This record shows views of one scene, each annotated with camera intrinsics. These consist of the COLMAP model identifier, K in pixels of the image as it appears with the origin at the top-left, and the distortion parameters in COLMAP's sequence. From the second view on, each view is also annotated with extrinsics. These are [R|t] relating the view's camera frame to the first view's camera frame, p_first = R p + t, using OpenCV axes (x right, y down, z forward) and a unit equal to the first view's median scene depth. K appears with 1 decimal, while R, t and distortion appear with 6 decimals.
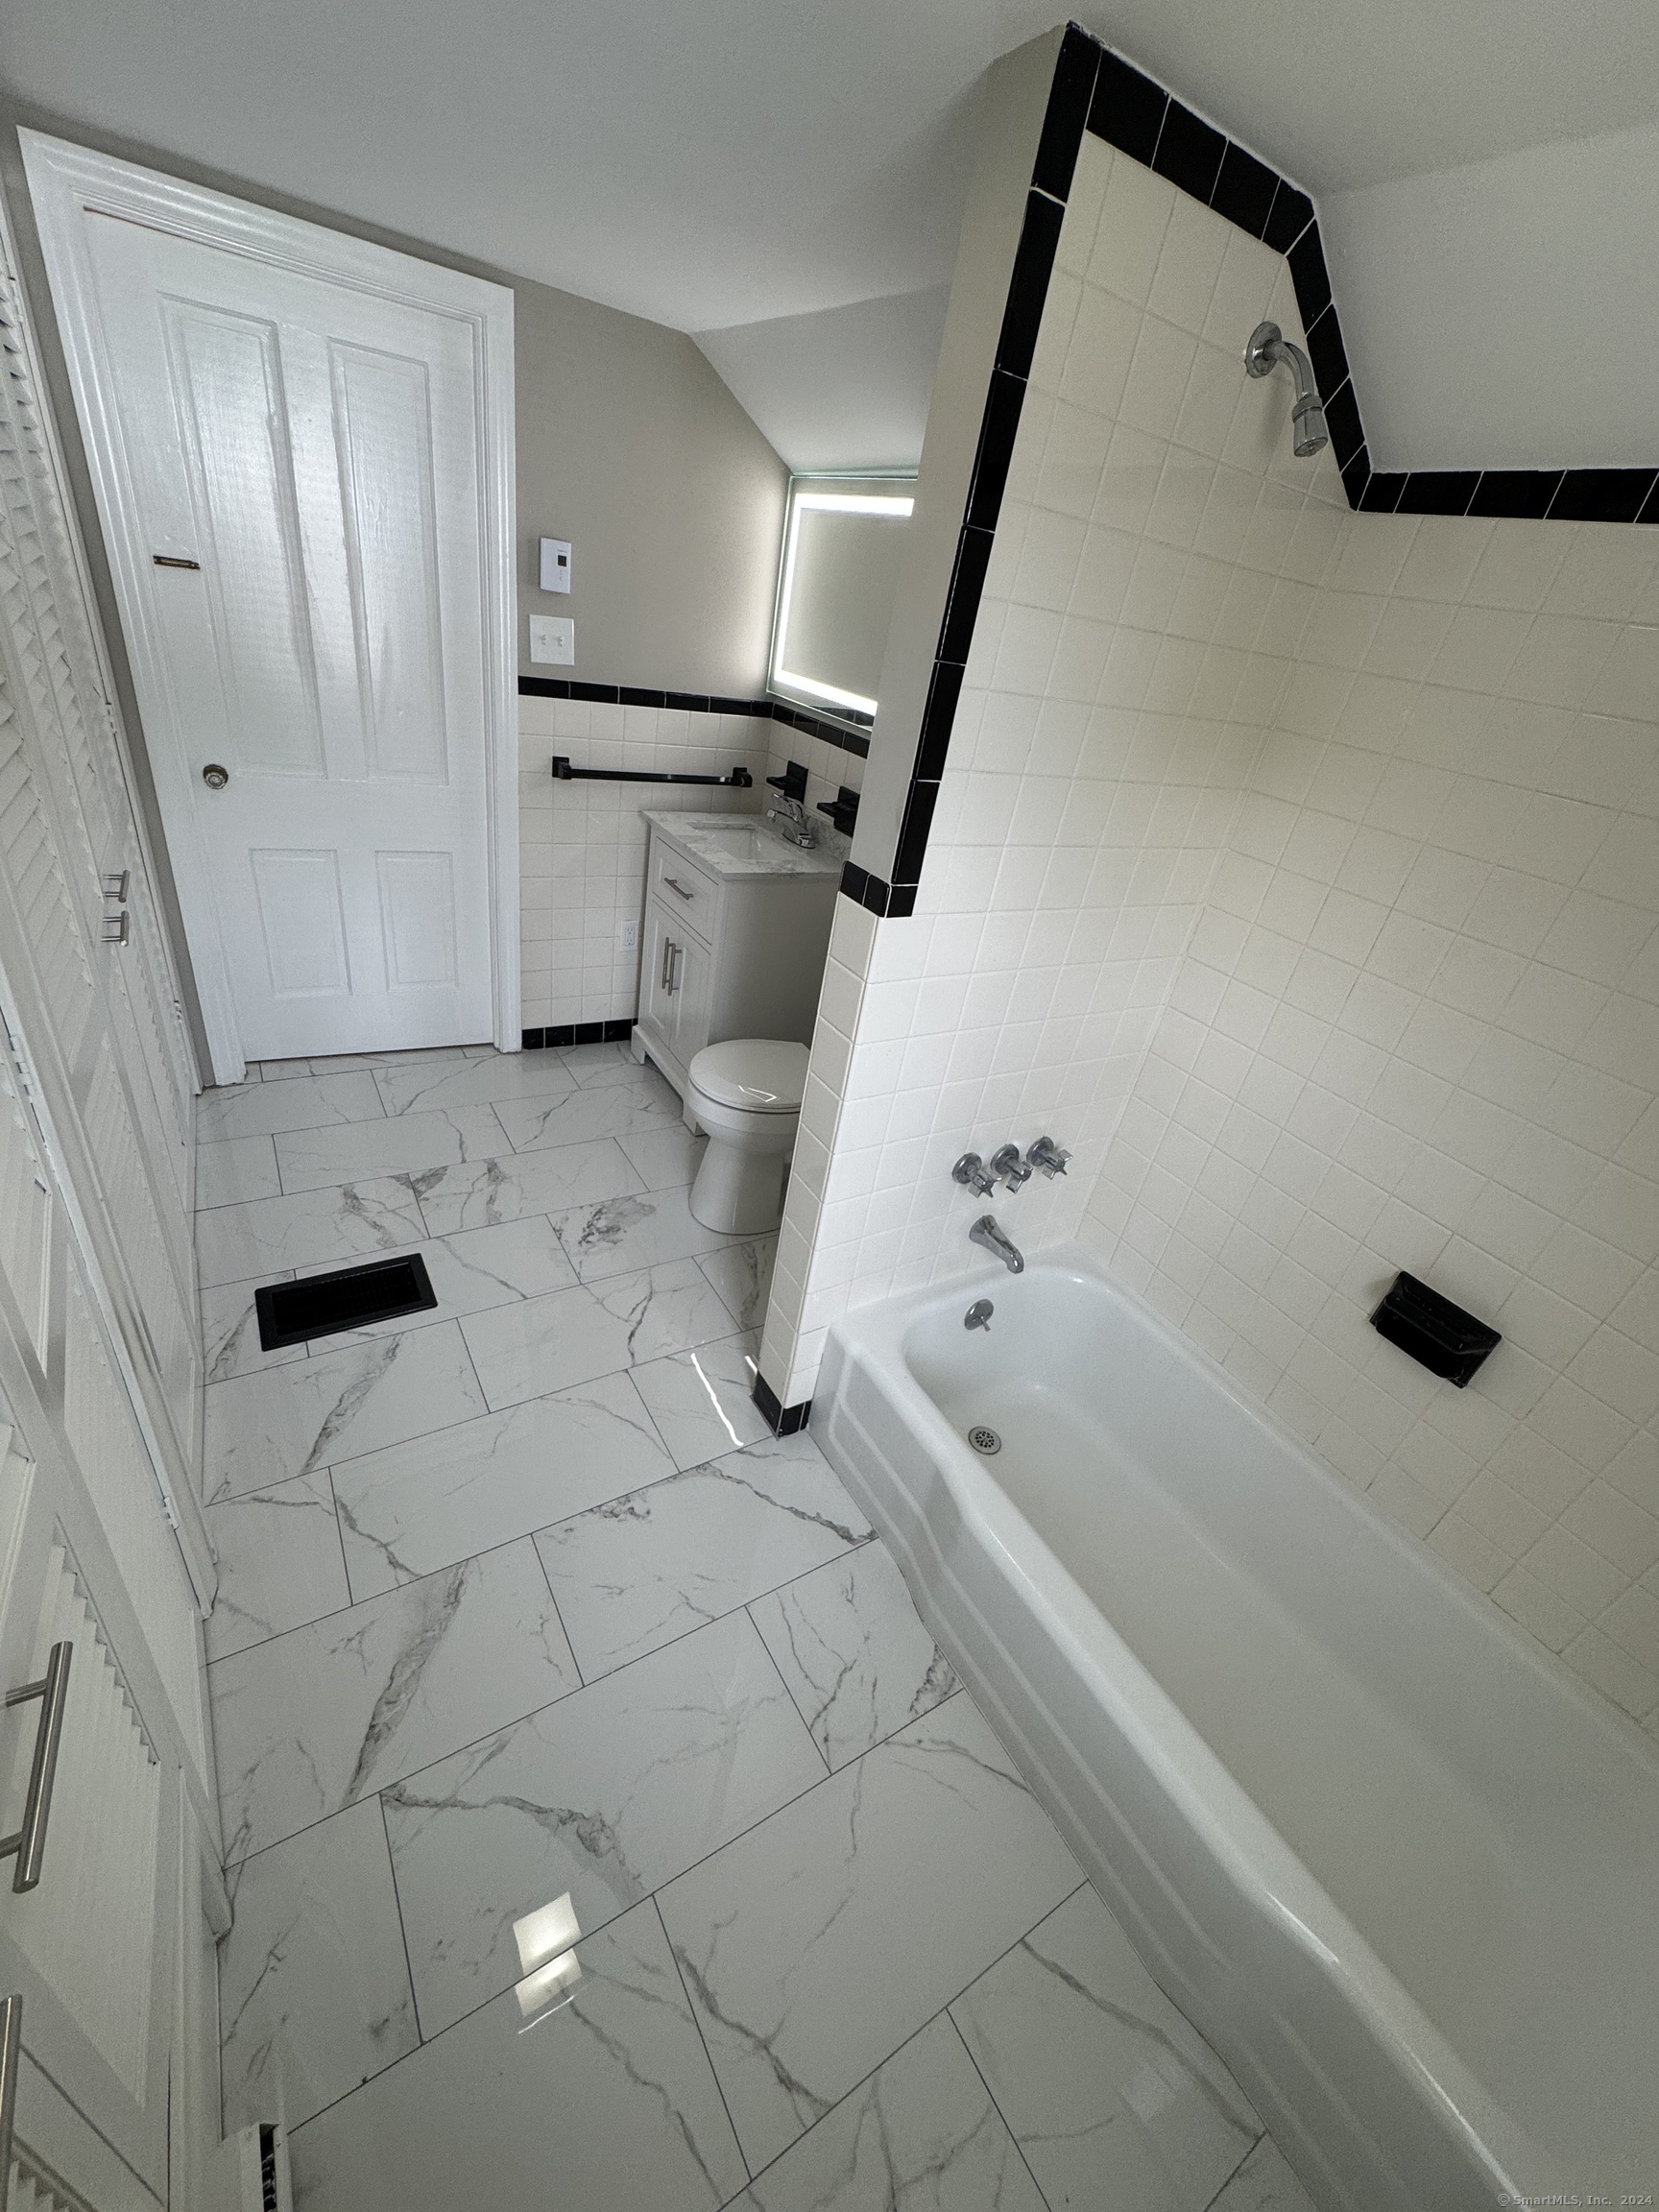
lens RADIAL K [[883.0, 0, 828.3], [0, 883.0, 1115.5], [0, 0, 1]] dist [-0.003663, 0.000567]
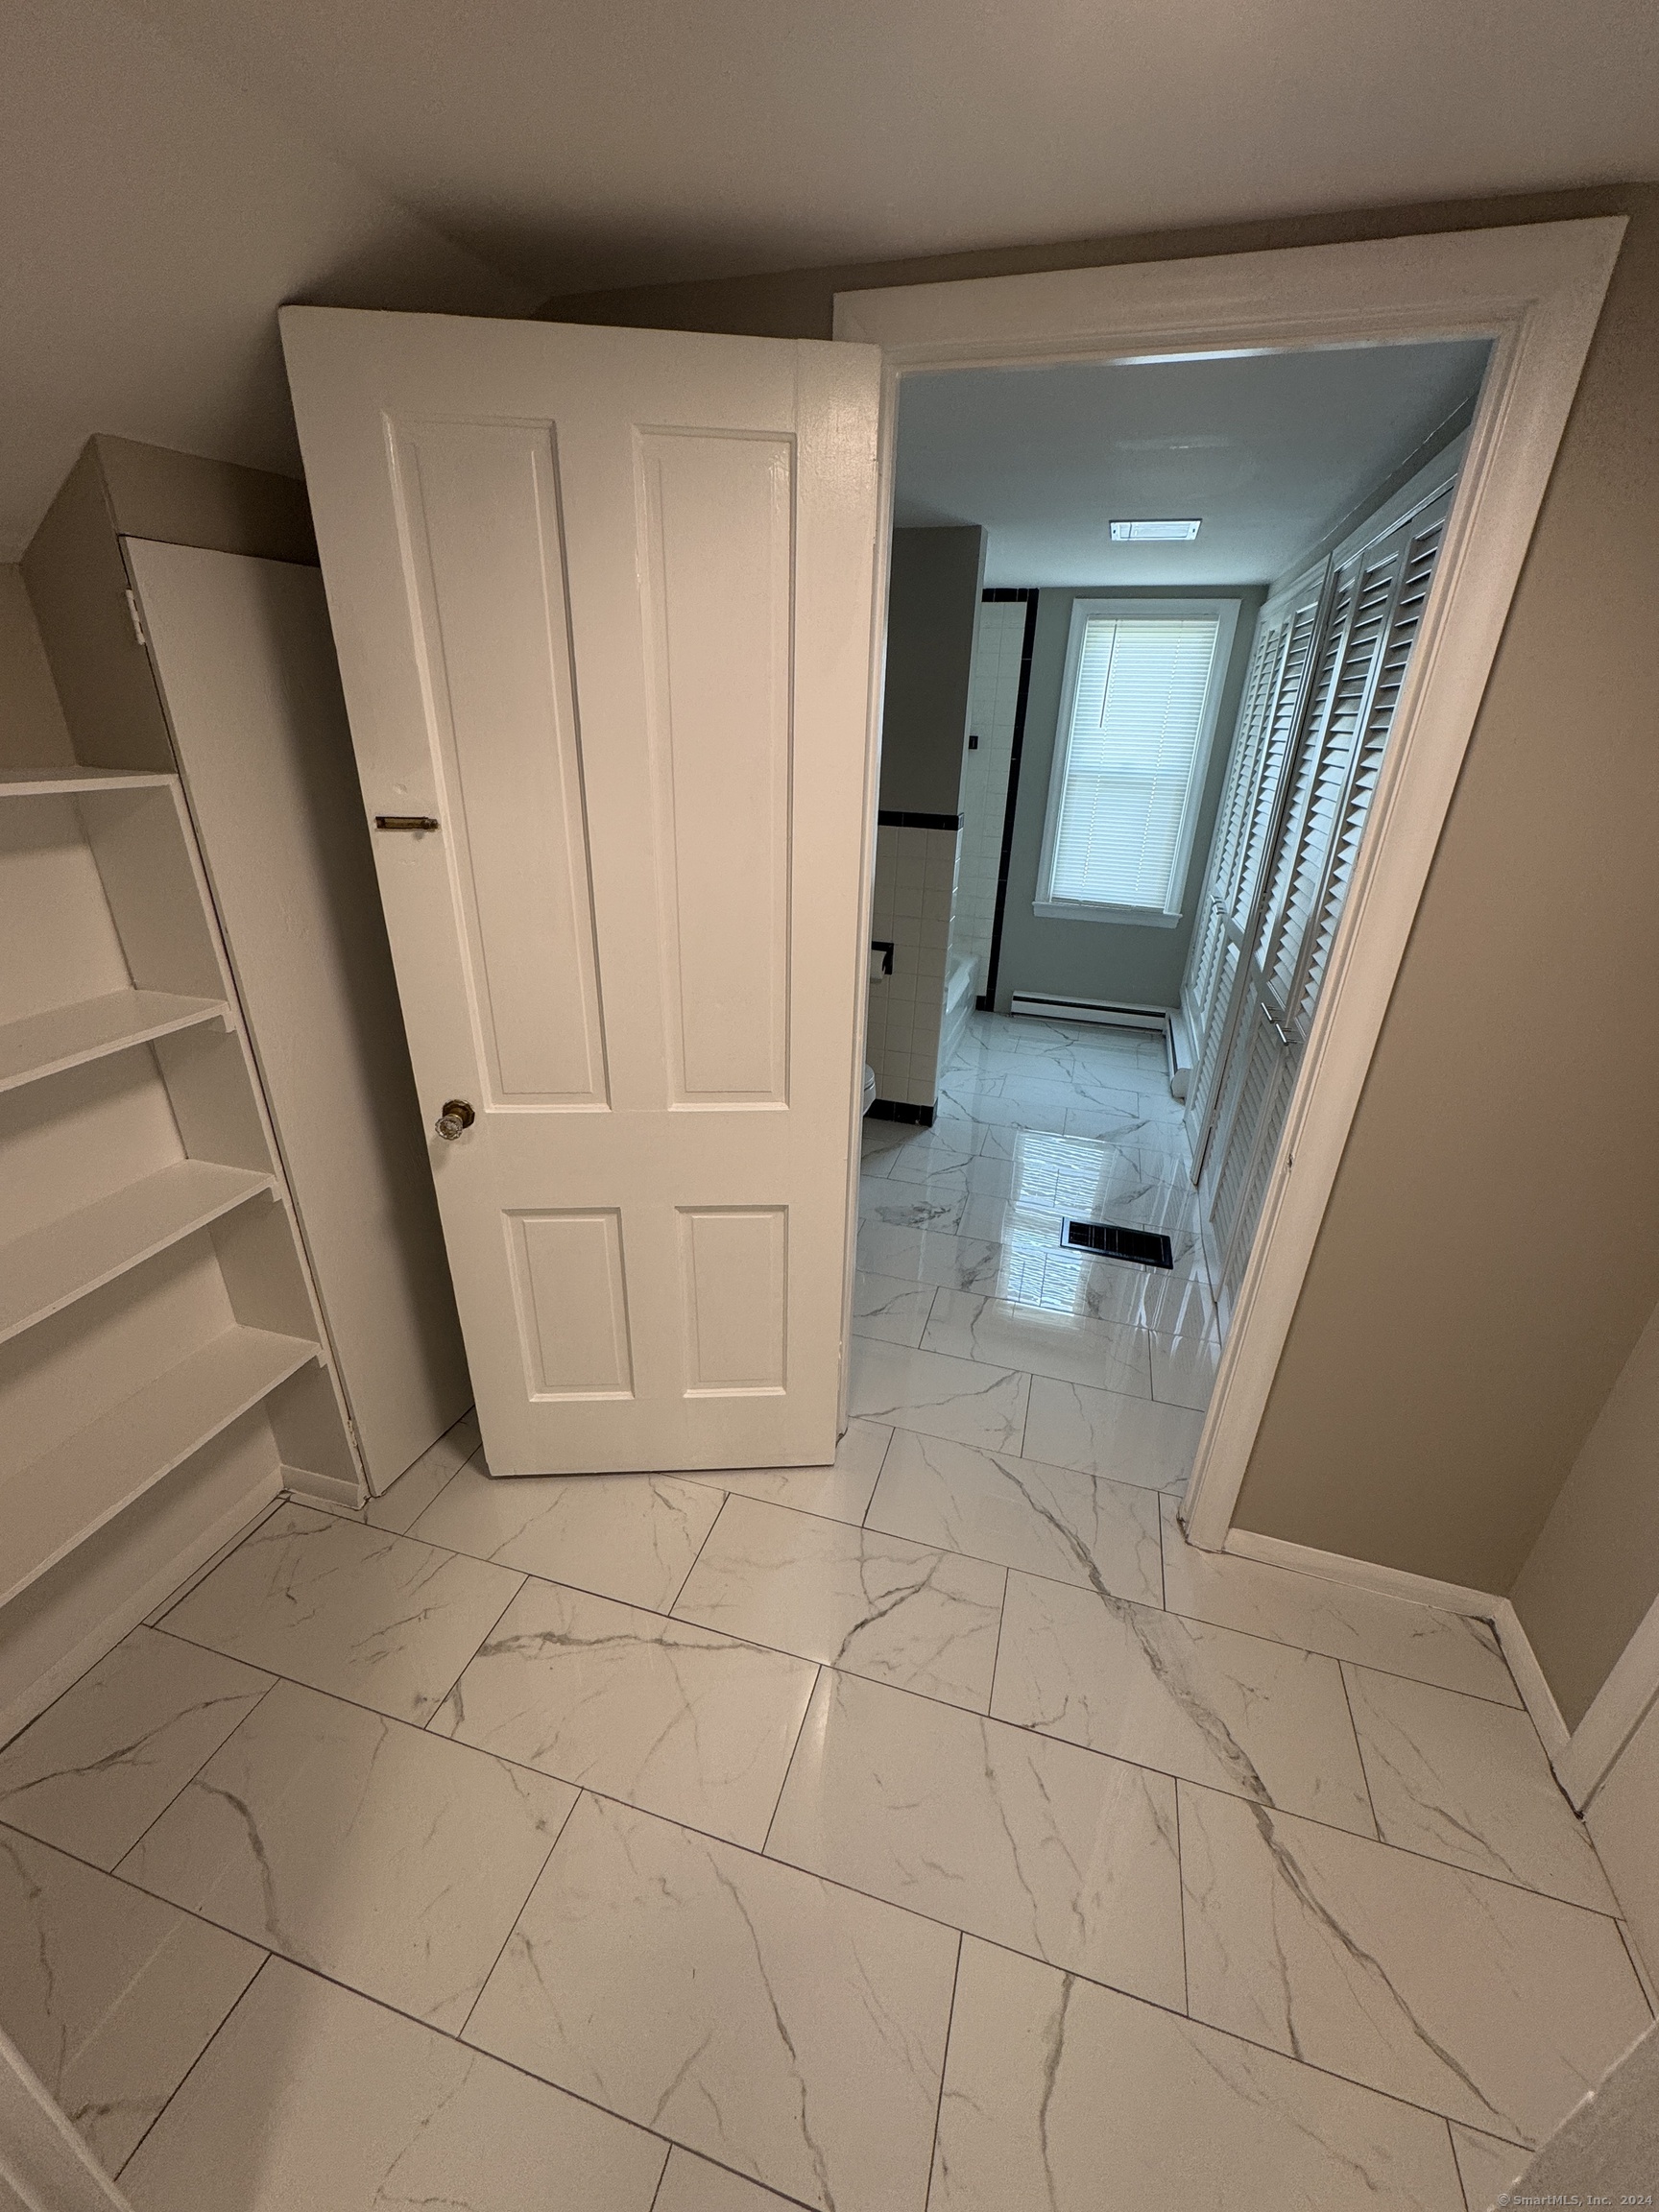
lens RADIAL K [[883.0, 0, 829.8], [0, 883.0, 1103.1], [0, 0, 1]] dist [-0.003663, 0.000567]
pose [[-0.647993, -0.466418, 0.602129, -0.868433], [0.265717, 0.602453, 0.752626, -0.965522], [-0.713792, 0.647692, -0.266451, 1.357565]]
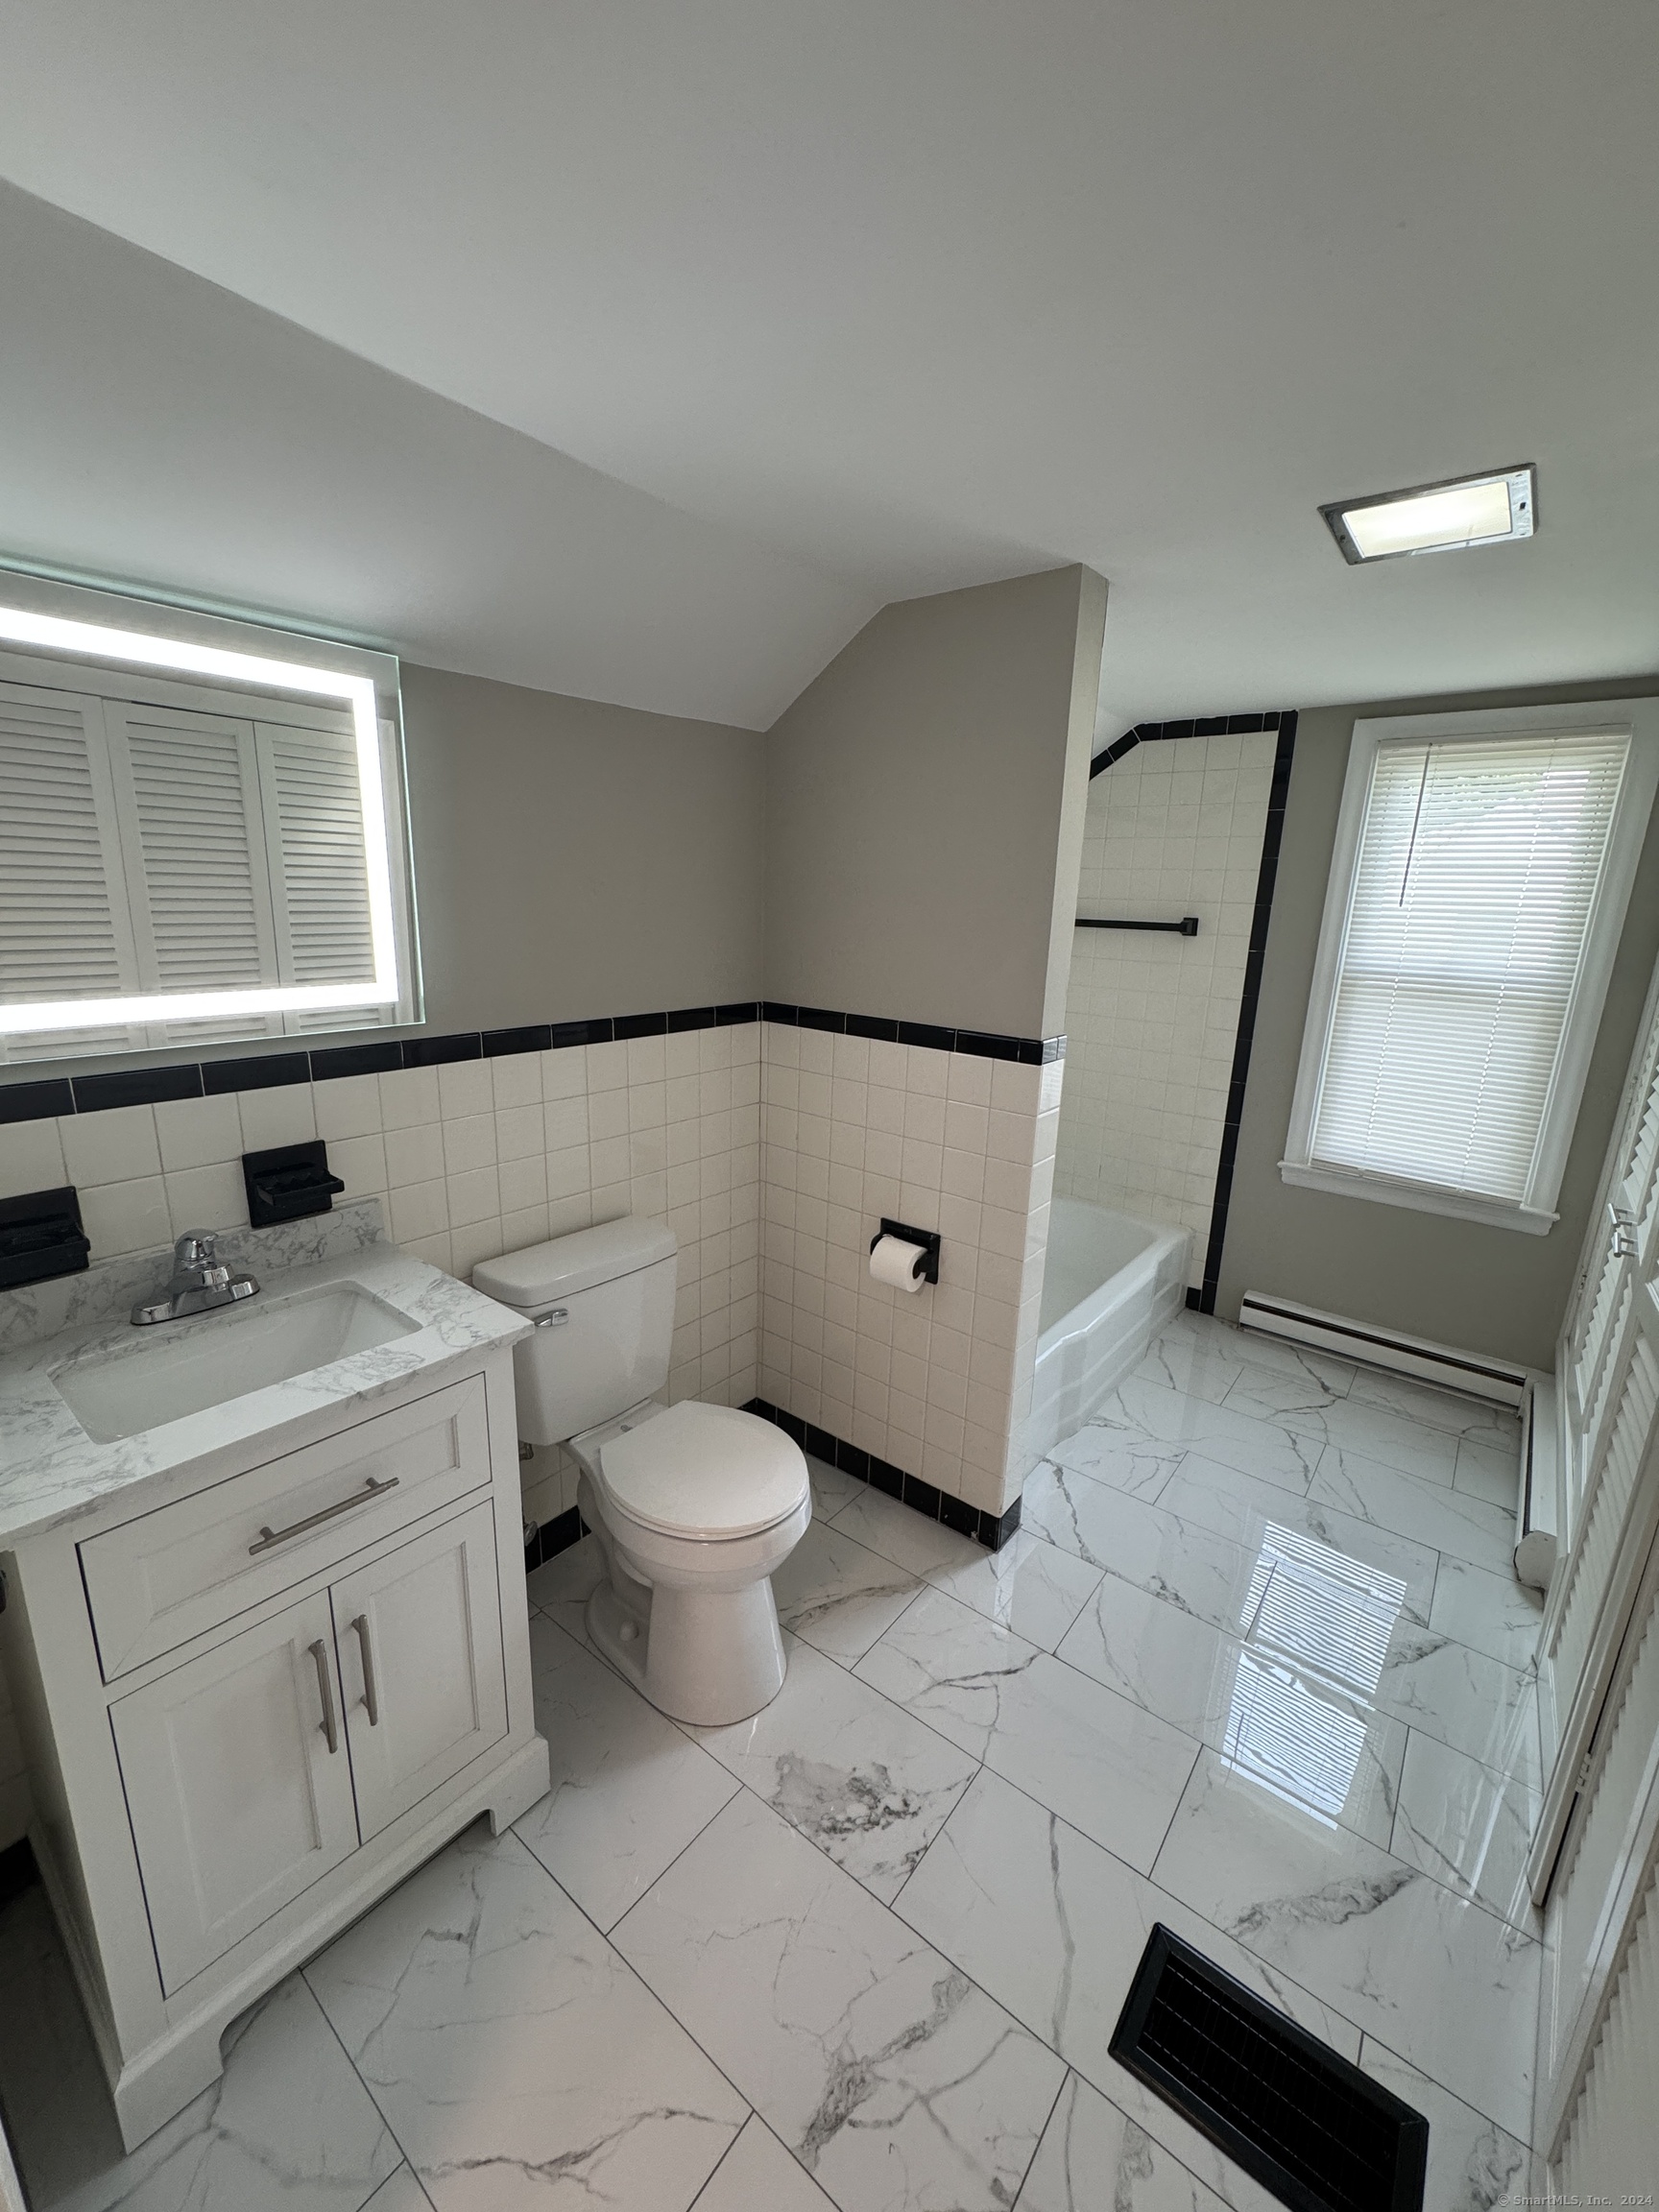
lens RADIAL K [[883.0, 0, 826.2], [0, 883.0, 1101.6], [0, 0, 1]] dist [-0.003663, 0.000567]
pose [[-0.331647, -0.386087, 0.860783, -0.605845], [0.403548, 0.766675, 0.499358, -0.591142], [-0.852736, 0.512978, -0.098461, 0.847059]]
